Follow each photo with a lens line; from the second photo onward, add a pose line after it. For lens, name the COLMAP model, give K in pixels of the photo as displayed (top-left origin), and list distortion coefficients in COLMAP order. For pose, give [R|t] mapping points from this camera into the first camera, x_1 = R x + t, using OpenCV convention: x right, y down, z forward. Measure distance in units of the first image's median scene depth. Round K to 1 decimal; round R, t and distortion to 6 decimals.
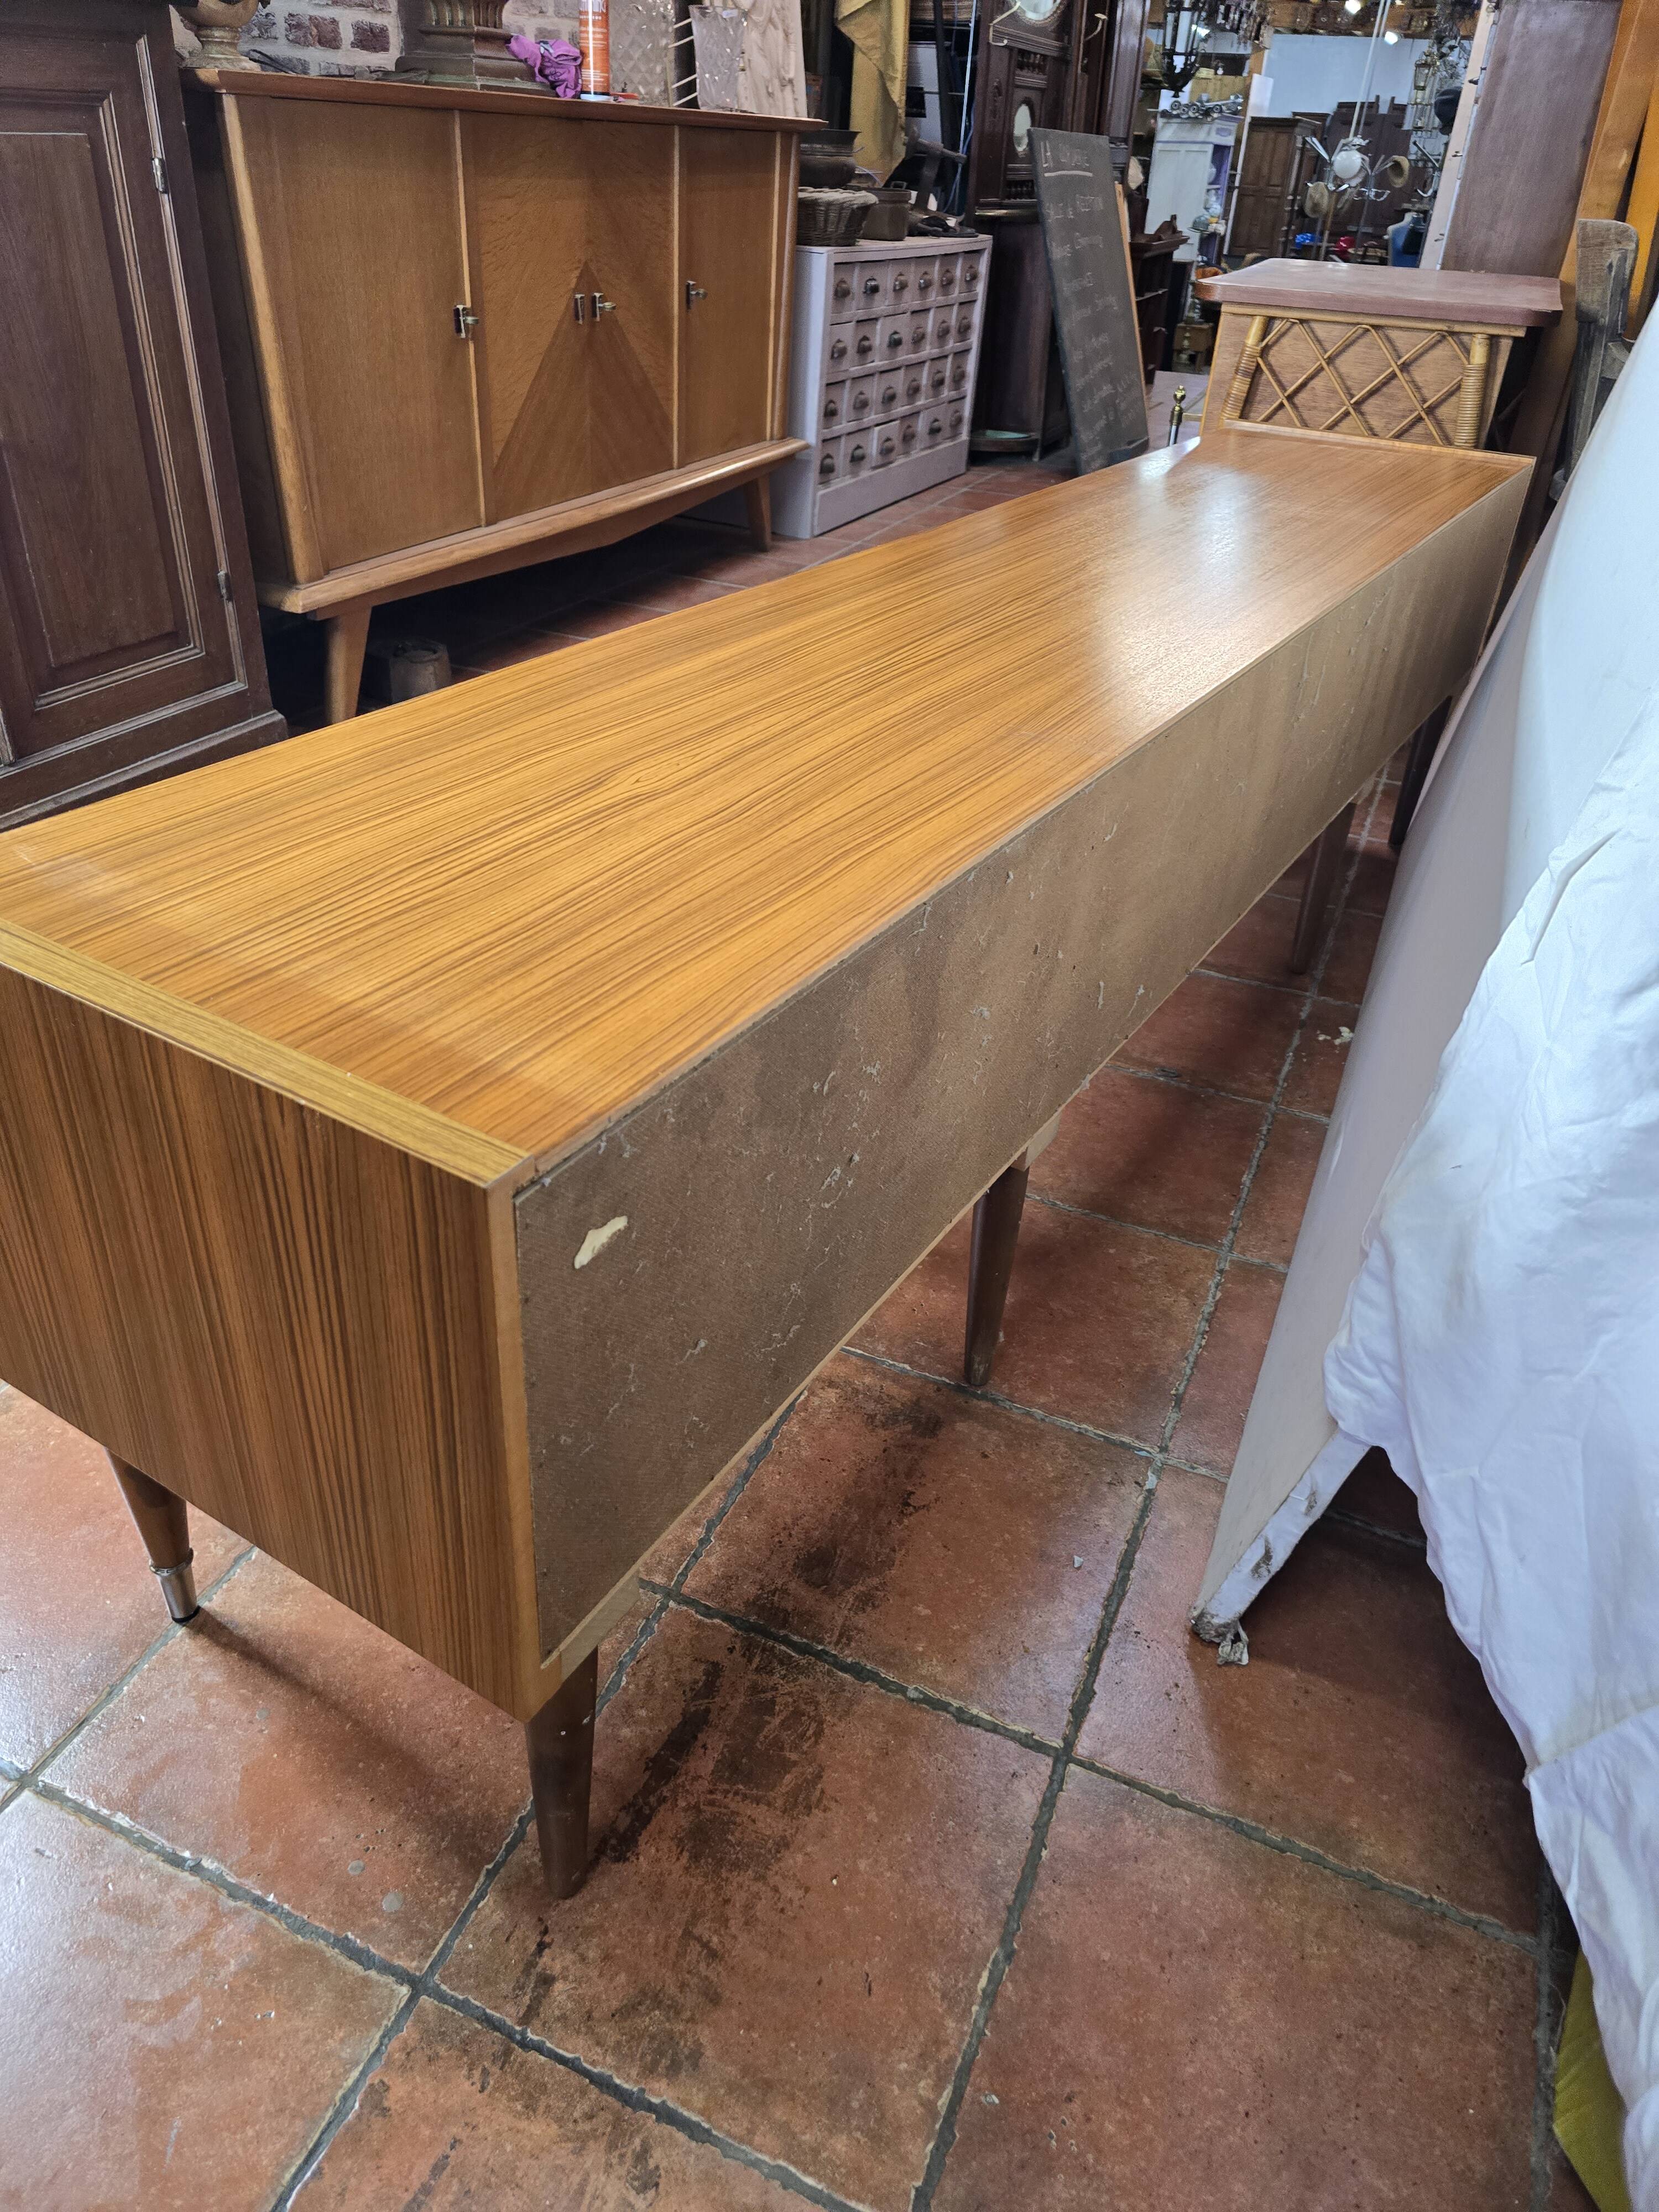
lens RADIAL K [[1492.8, 0, 811.0], [0, 1492.8, 1084.5], [0, 0, 1]] dist [0.054977, -0.055441]
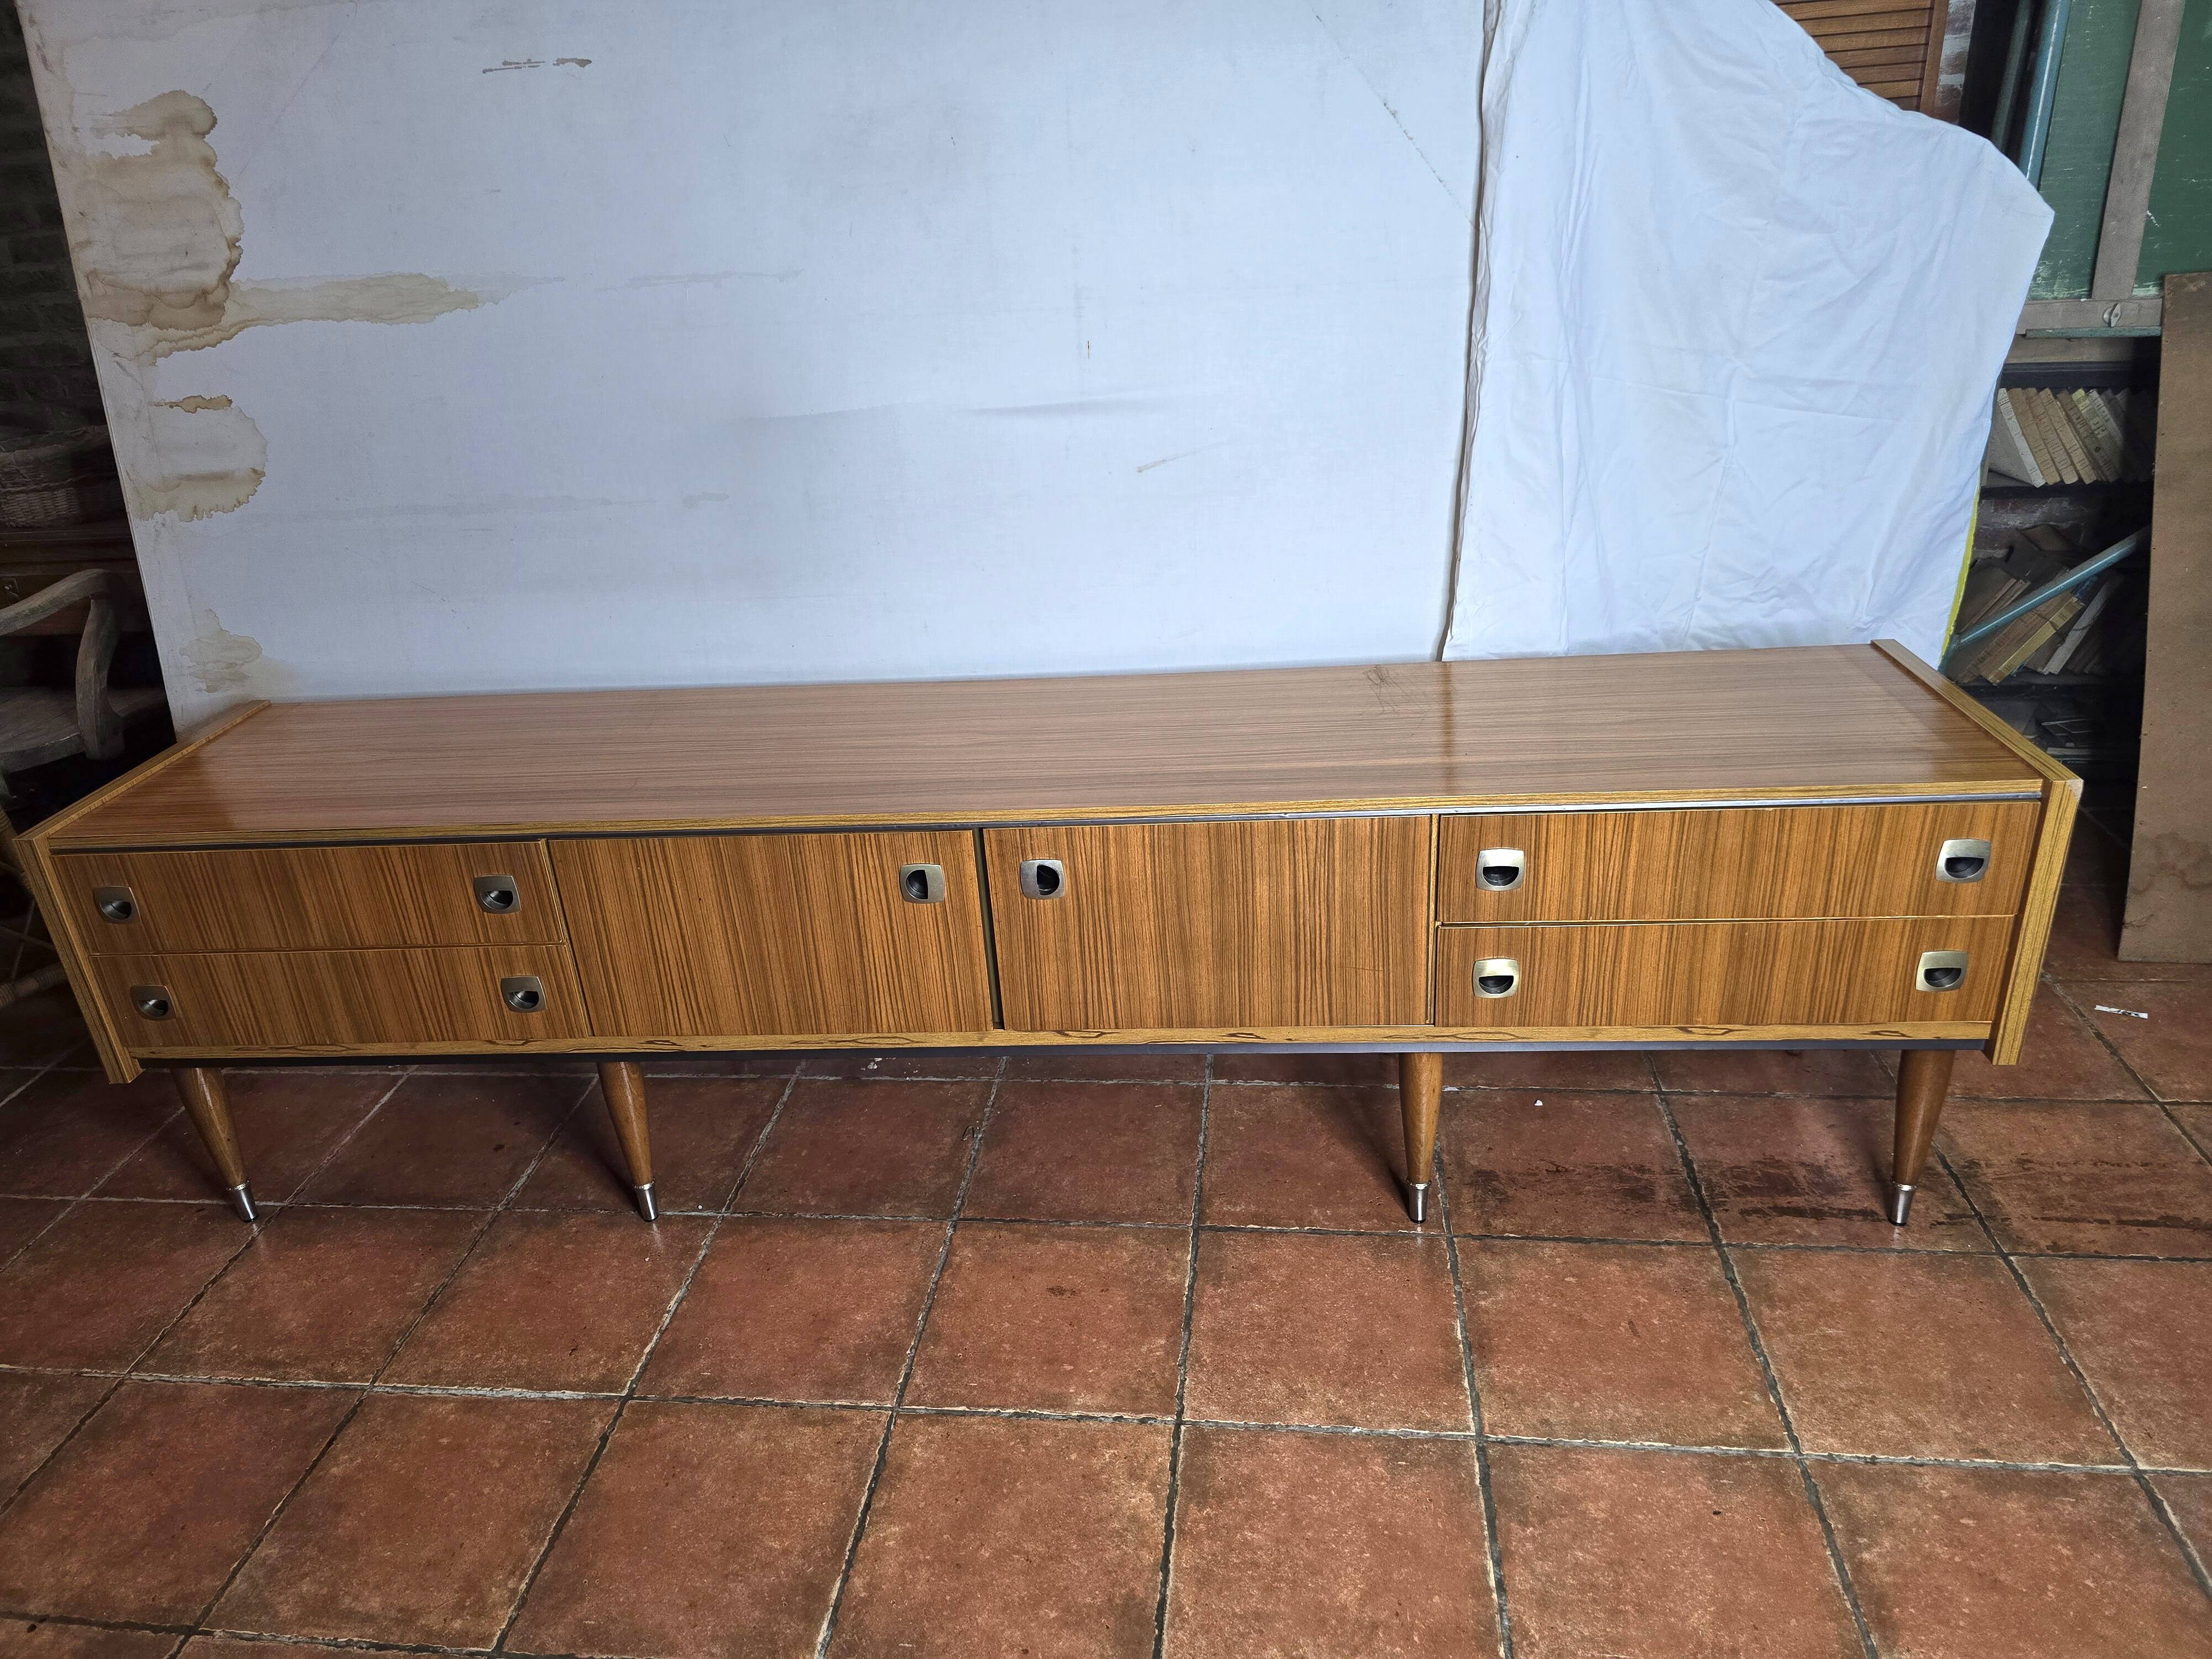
lens RADIAL K [[1483.0, 0, 1086.7], [0, 1483.0, 829.8], [0, 0, 1]] dist [0.058148, -0.055812]
pose [[-0.284155, -0.427428, 0.858232, -1.322079], [0.553062, 0.658121, 0.510881, -1.377645], [-0.783185, 0.619825, 0.049386, 1.454513]]
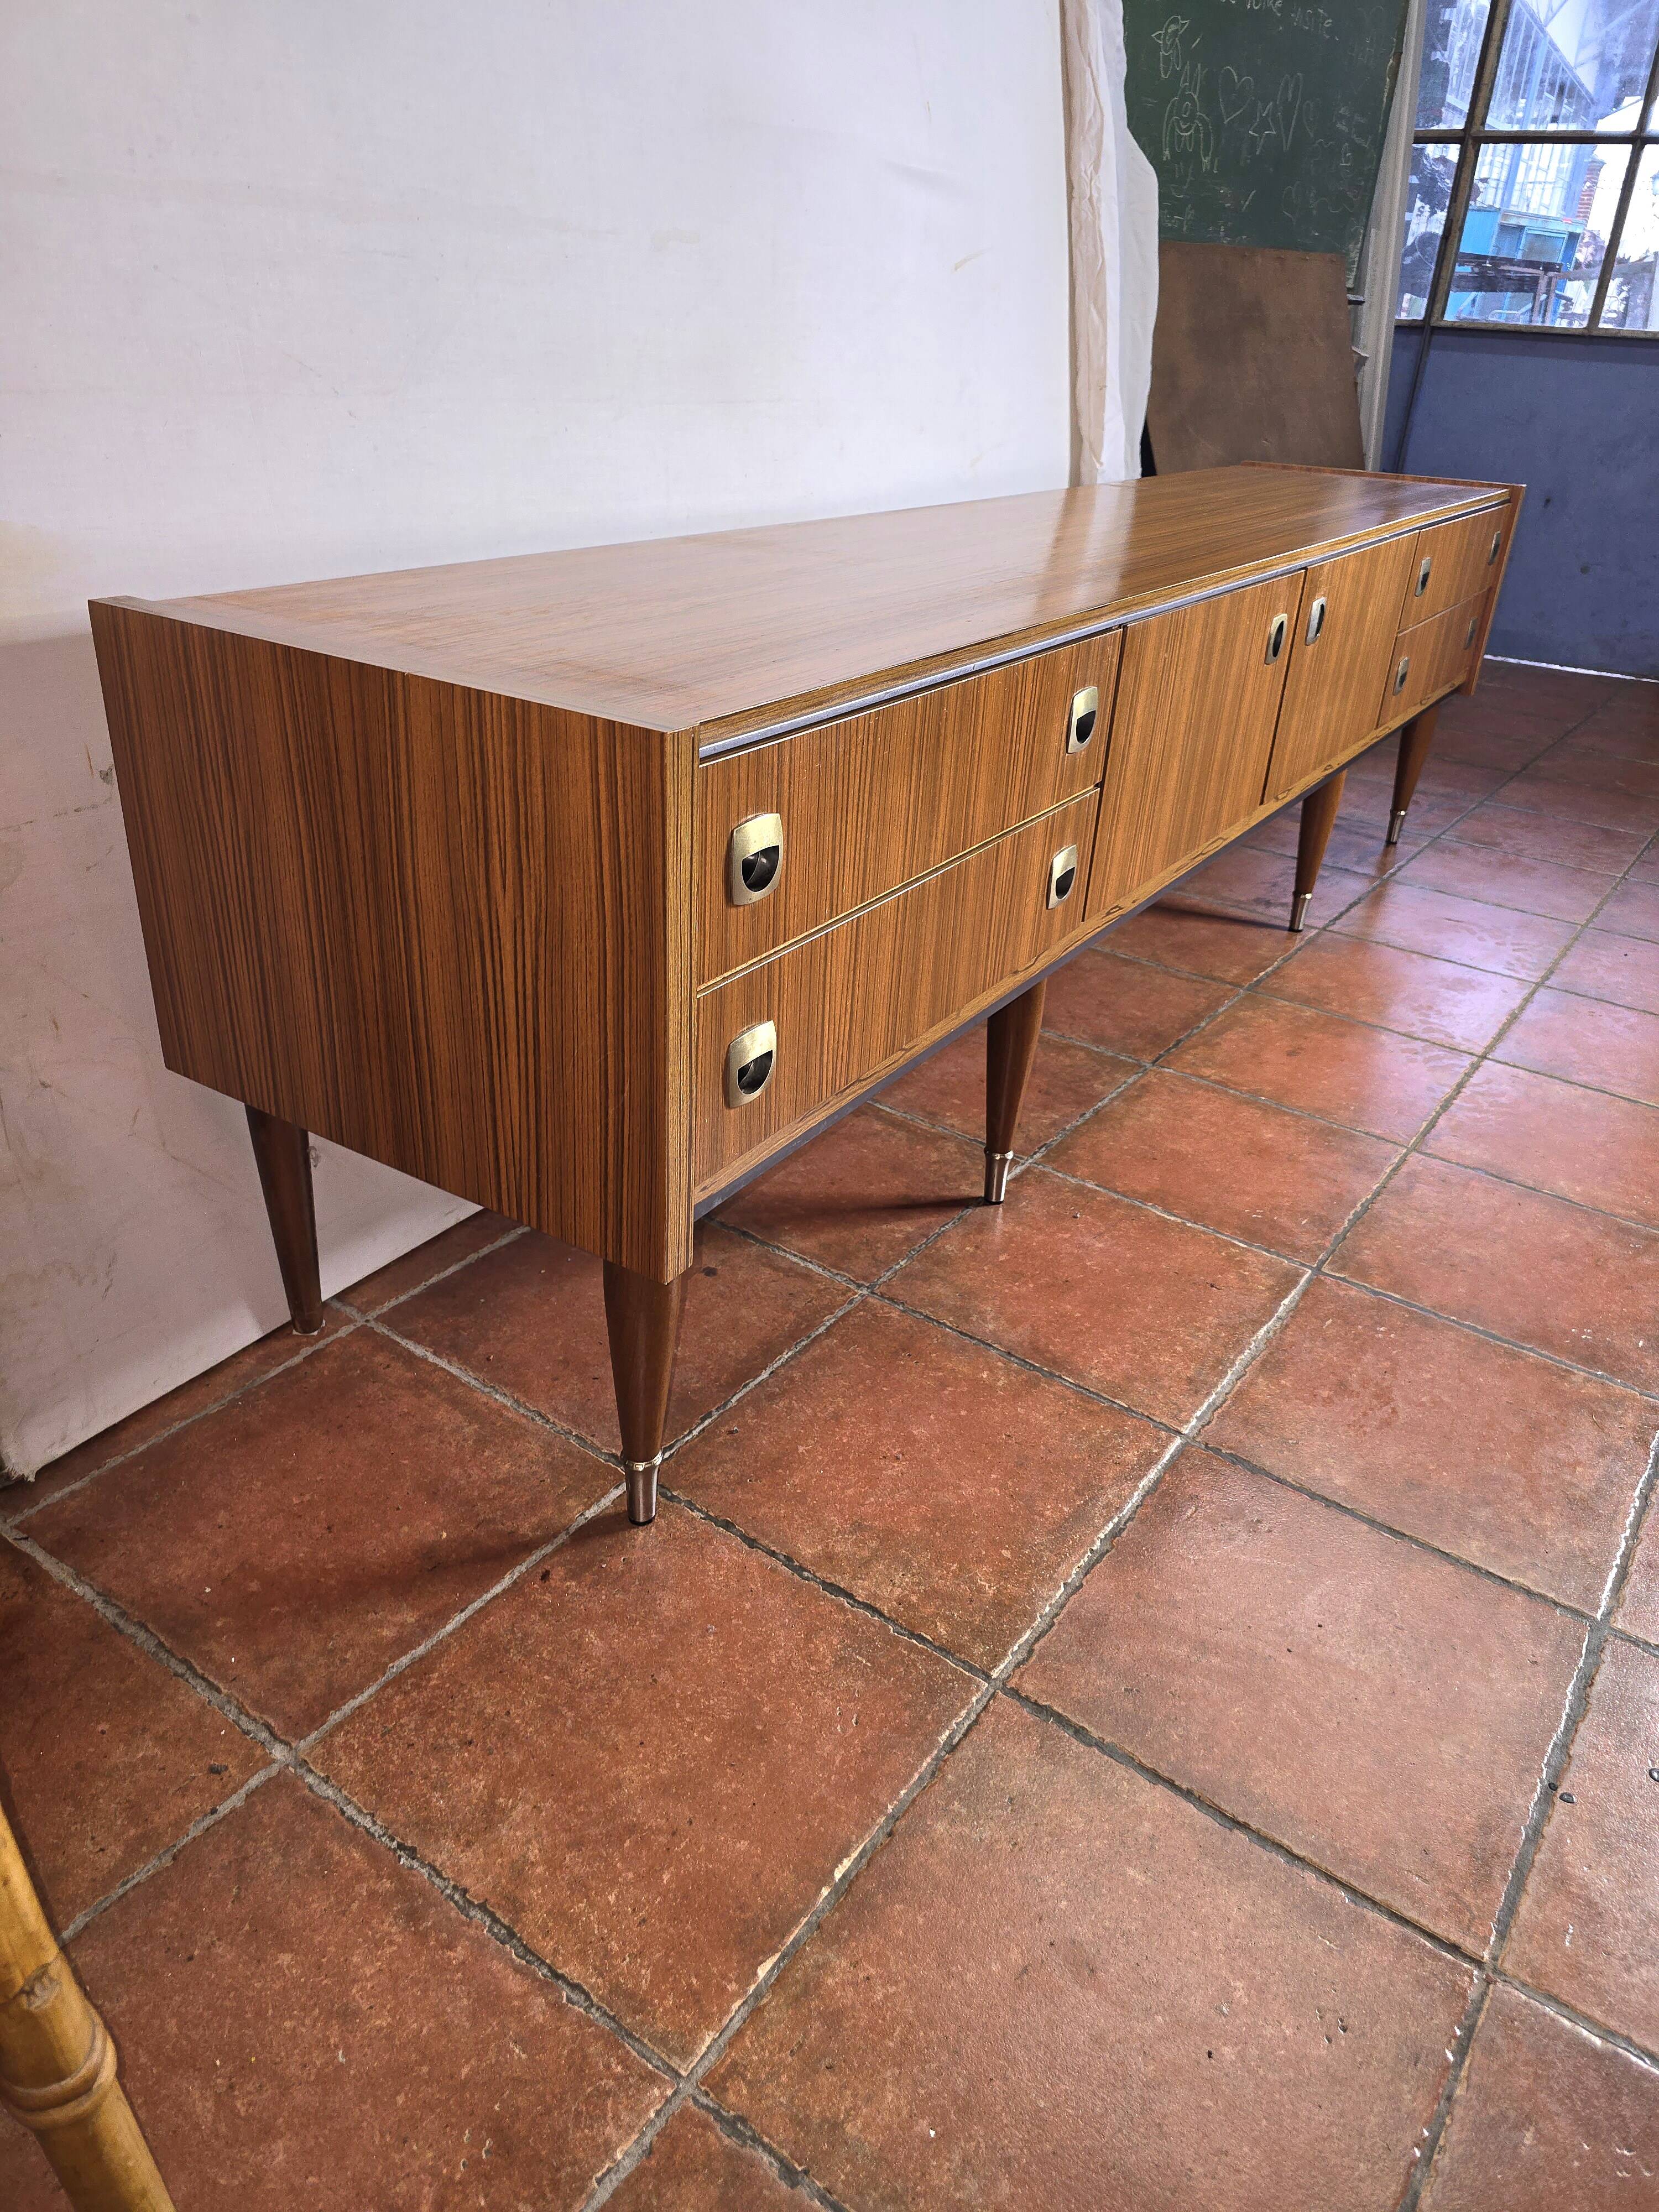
lens RADIAL K [[1470.4, 0, 822.1], [0, 1470.4, 1101.1], [0, 0, 1]] dist [0.049336, -0.048825]
pose [[-0.972859, -0.186148, 0.137453, 0.438563], [0.025041, 0.505833, 0.862268, -1.734927], [-0.230038, 0.842307, -0.487443, 3.142827]]
